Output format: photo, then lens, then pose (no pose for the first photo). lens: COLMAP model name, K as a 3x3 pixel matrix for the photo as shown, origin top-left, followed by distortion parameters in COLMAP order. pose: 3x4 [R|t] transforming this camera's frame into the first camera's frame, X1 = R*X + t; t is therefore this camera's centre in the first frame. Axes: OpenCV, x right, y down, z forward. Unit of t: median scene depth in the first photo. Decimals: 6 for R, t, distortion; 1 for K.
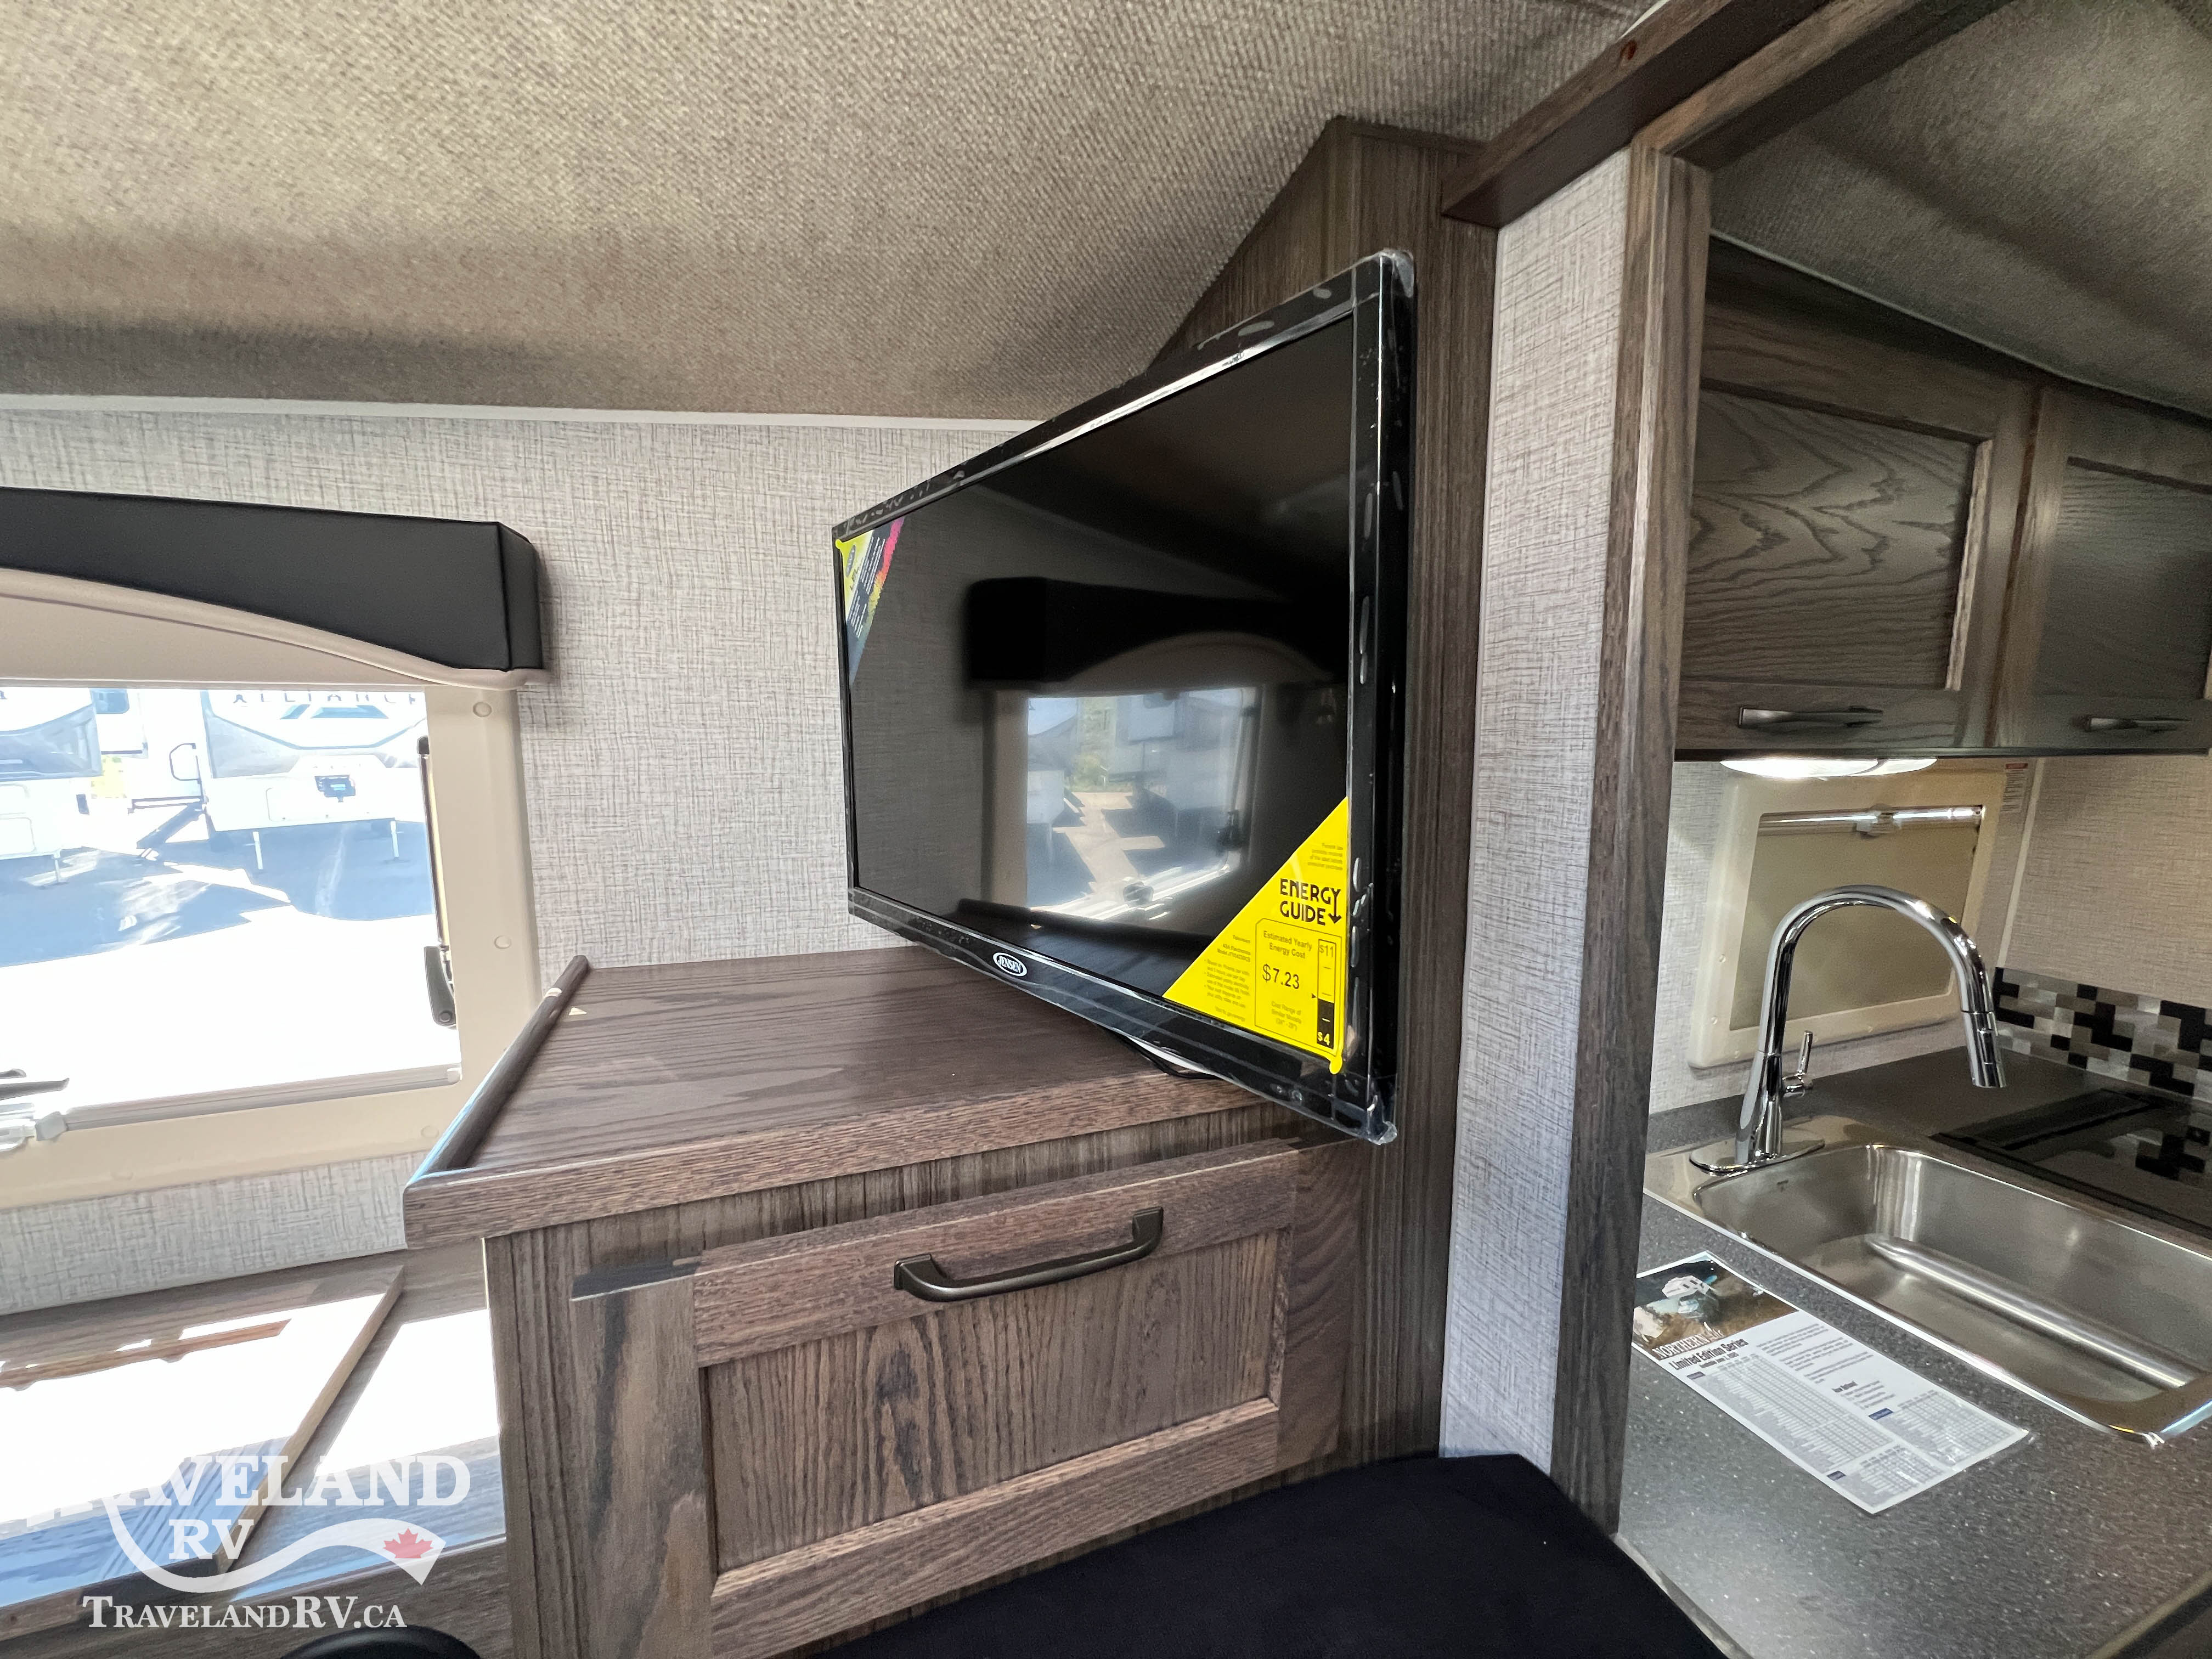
lens RADIAL K [[882.4, 0, 1101.6], [0, 882.4, 827.7], [0, 0, 1]] dist [-0.000932, 0.000250]
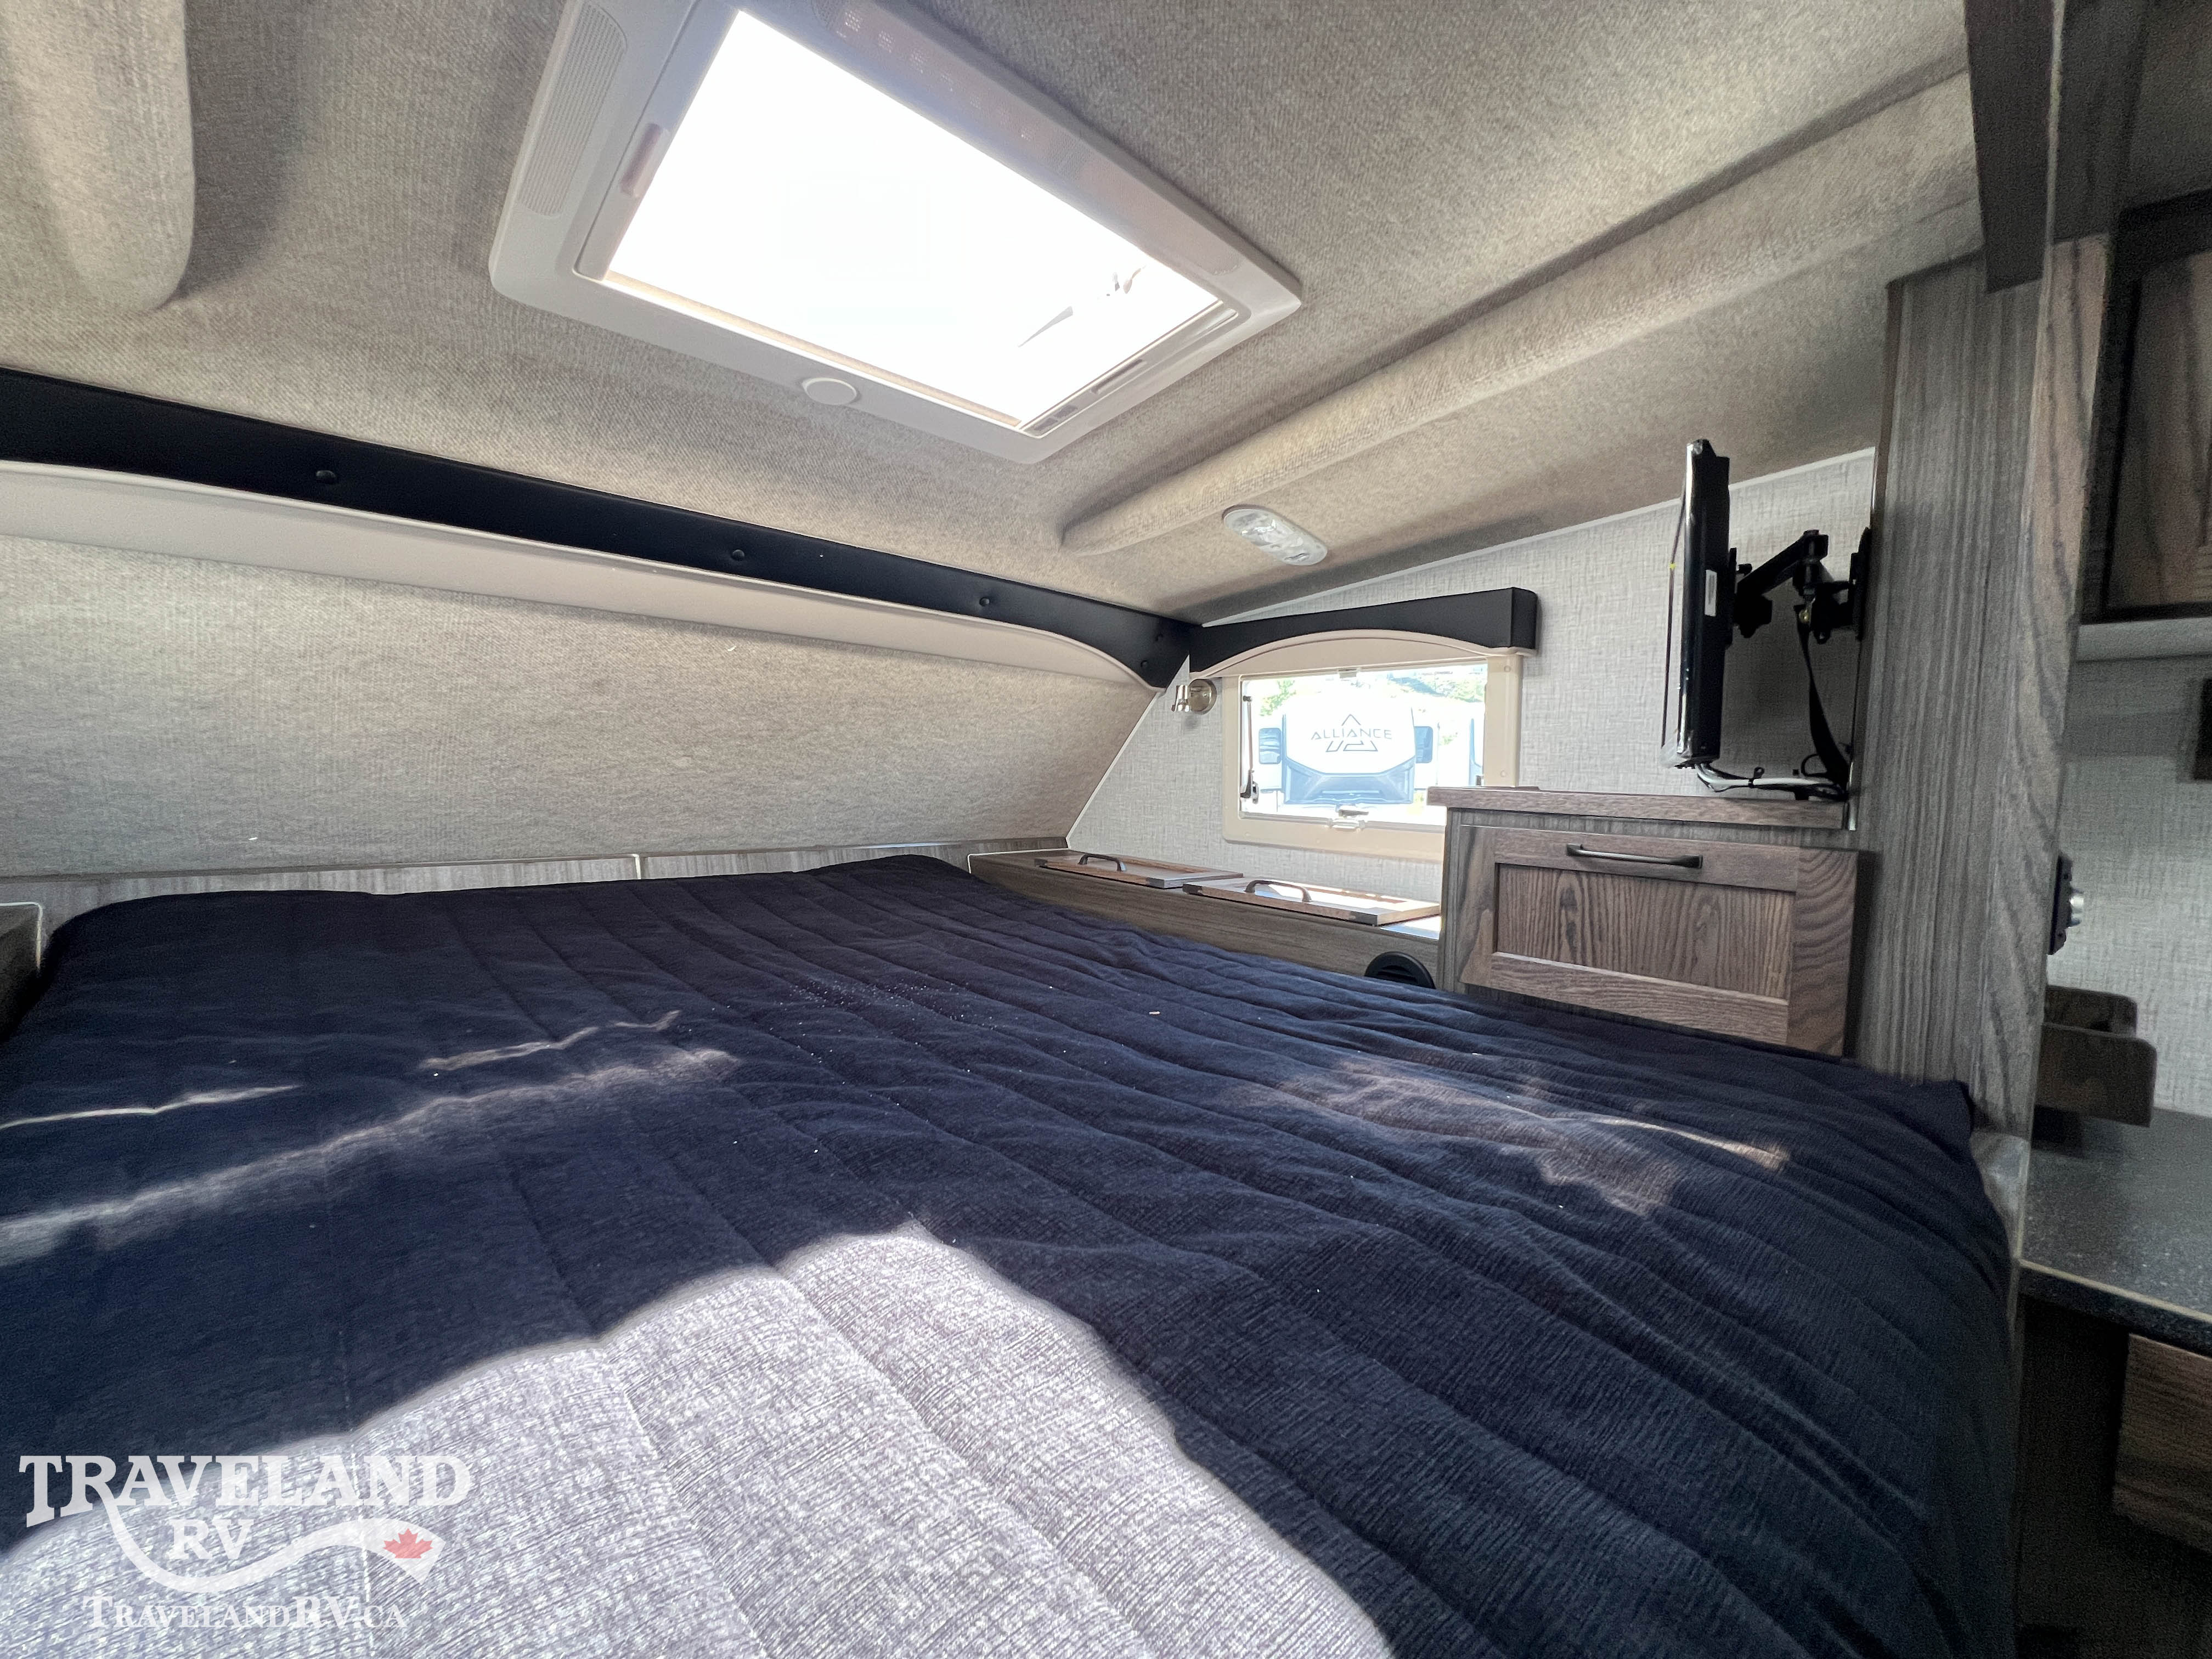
lens RADIAL K [[882.4, 0, 1101.6], [0, 882.4, 827.7], [0, 0, 1]] dist [-0.000932, 0.000250]
pose [[0.370880, 0.068009, -0.926187, 1.473518], [-0.132775, 0.990952, 0.019596, 0.514421], [0.919140, 0.115706, 0.376554, -1.098911]]
